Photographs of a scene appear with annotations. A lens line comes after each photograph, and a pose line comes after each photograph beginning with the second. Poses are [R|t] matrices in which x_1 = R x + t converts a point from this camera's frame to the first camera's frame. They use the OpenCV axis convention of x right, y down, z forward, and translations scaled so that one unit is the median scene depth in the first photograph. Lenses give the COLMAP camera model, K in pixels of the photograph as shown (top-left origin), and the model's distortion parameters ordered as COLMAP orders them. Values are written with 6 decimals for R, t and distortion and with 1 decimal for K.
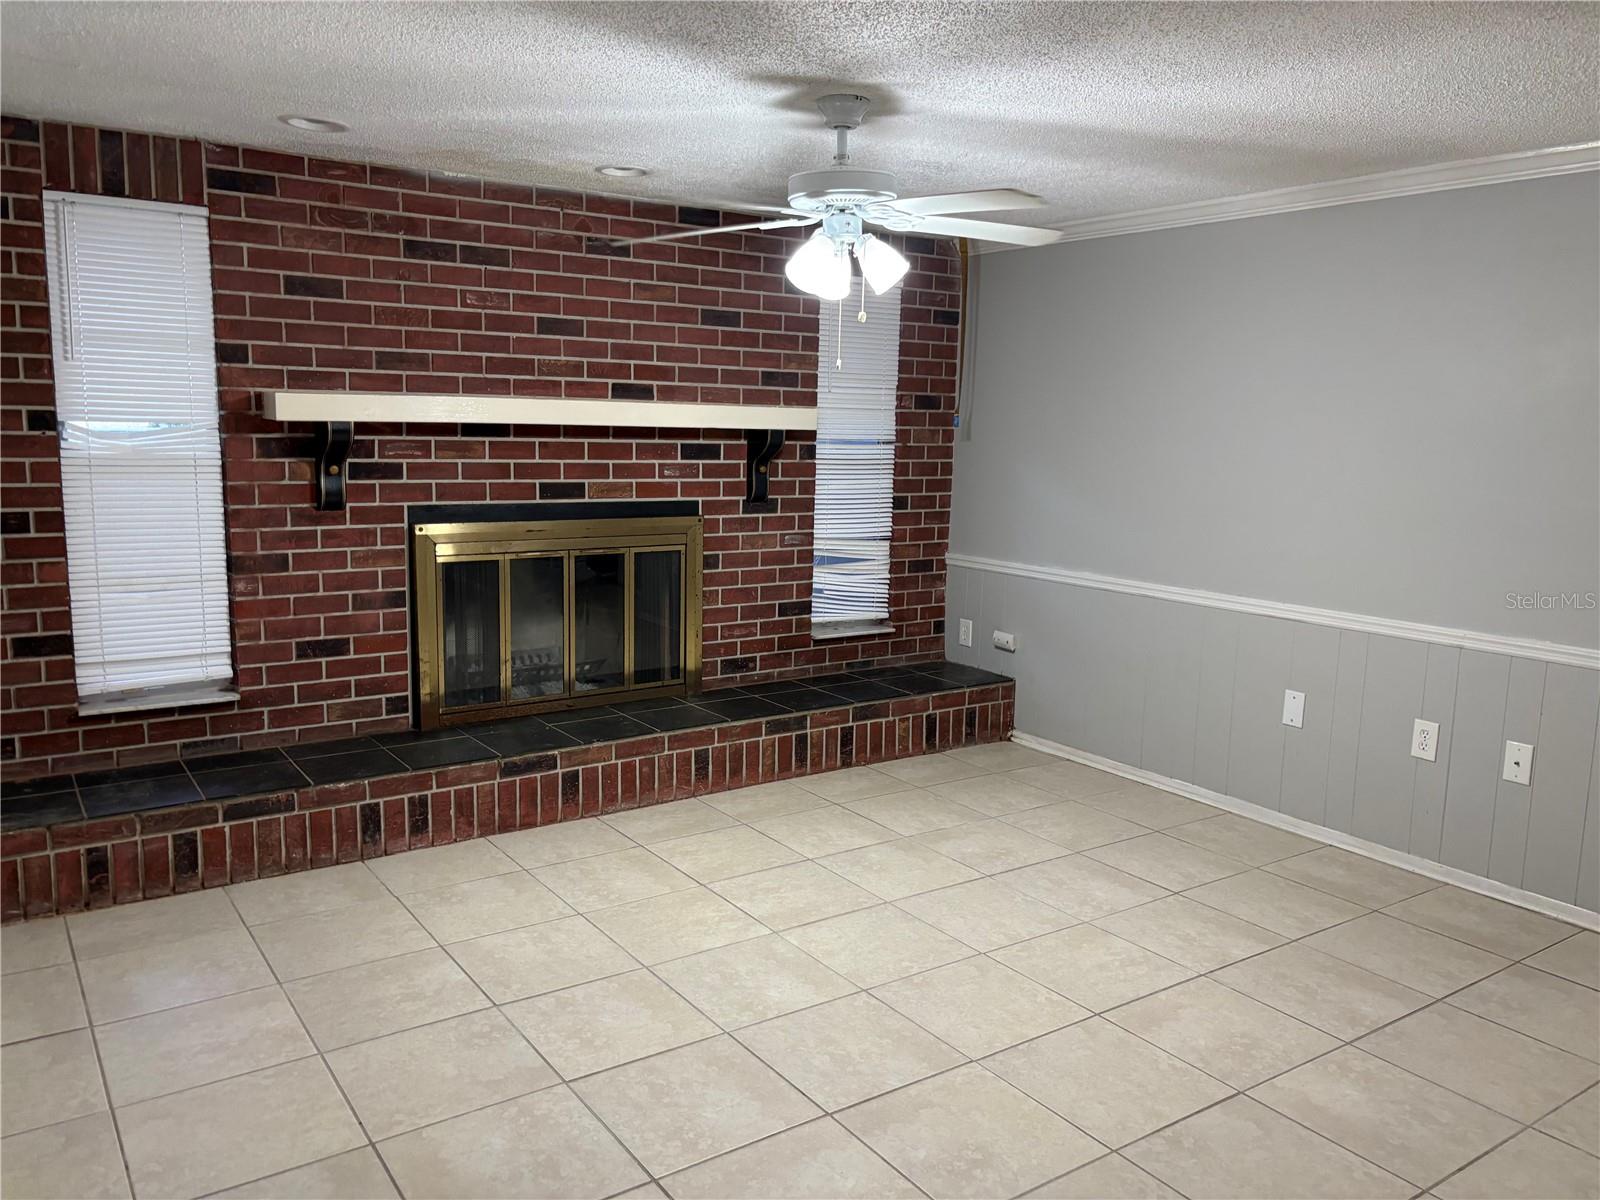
lens RADIAL K [[1223.0, 0, 800.0], [0, 1223.0, 600.0], [0, 0, 1]] dist [0.095177, -0.130546]
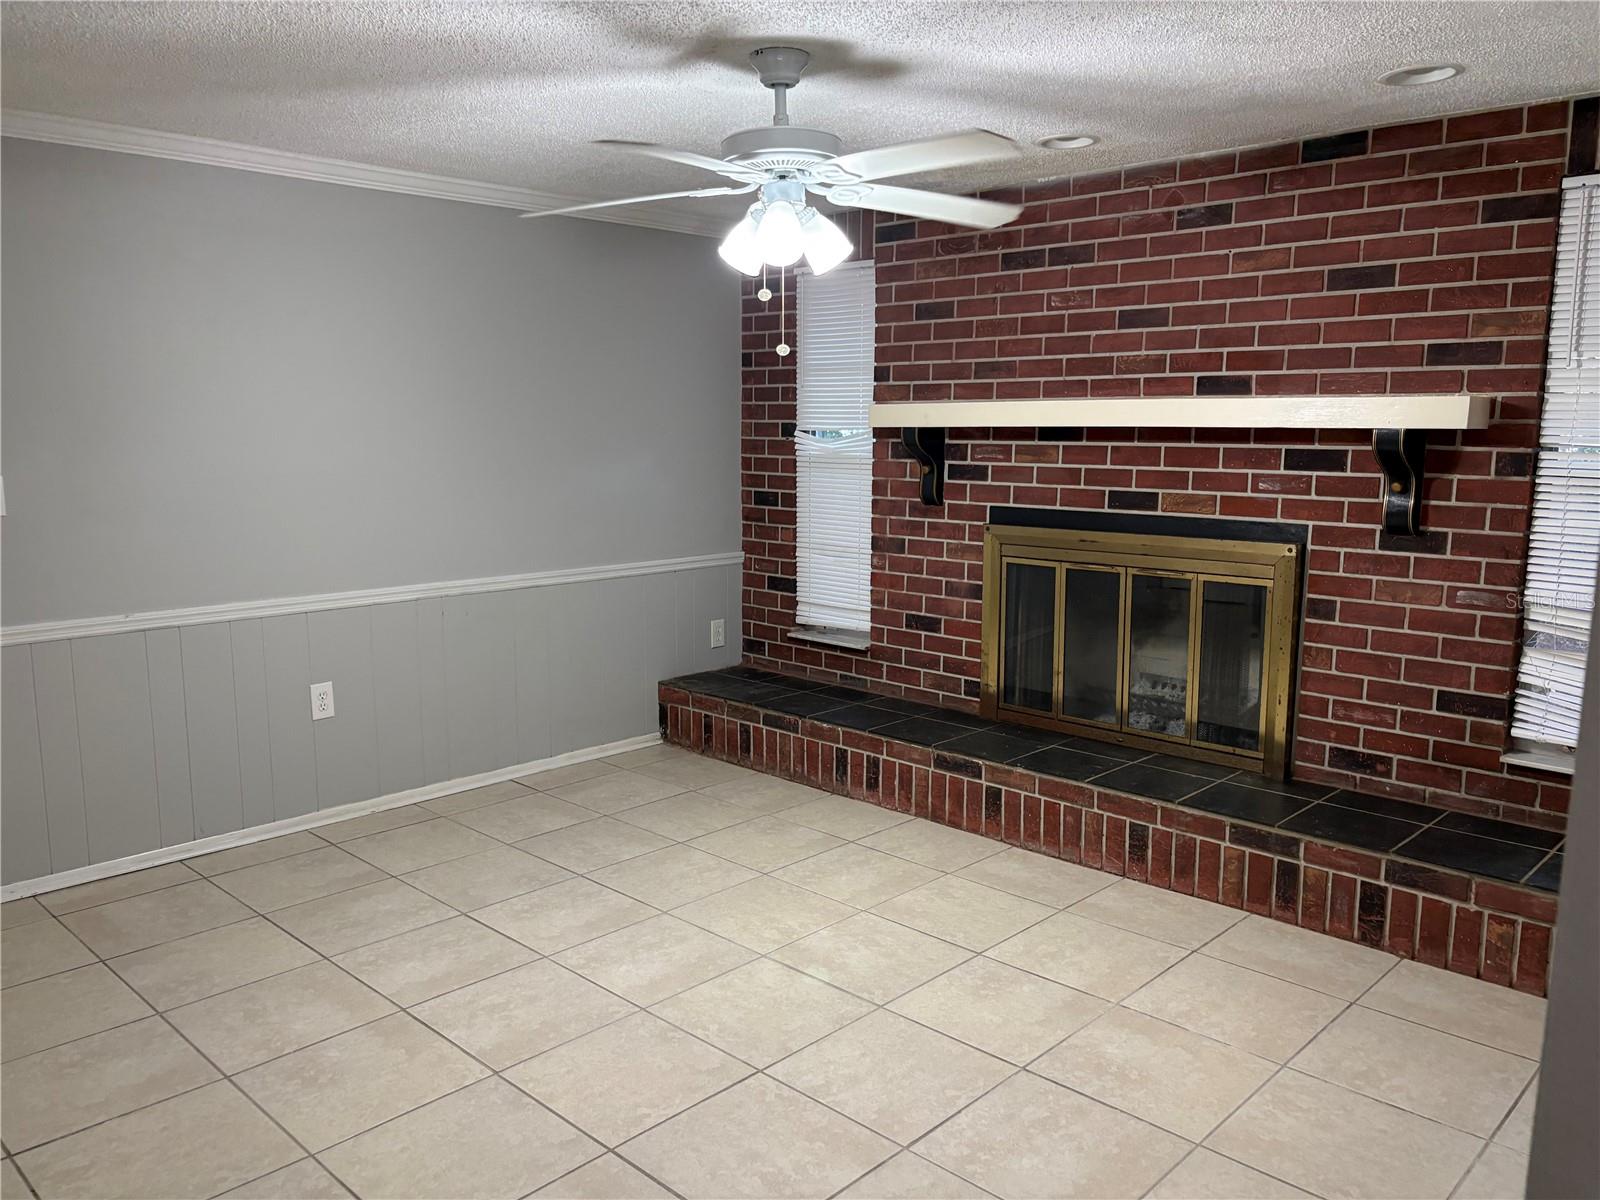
lens RADIAL K [[1223.0, 0, 800.0], [0, 1223.0, 600.0], [0, 0, 1]] dist [0.095177, -0.130546]
pose [[0.193209, 0.123618, -0.973339, 0.685392], [-0.141119, 0.985218, 0.097114, -0.075166], [0.970956, 0.118594, 0.207798, 0.623605]]
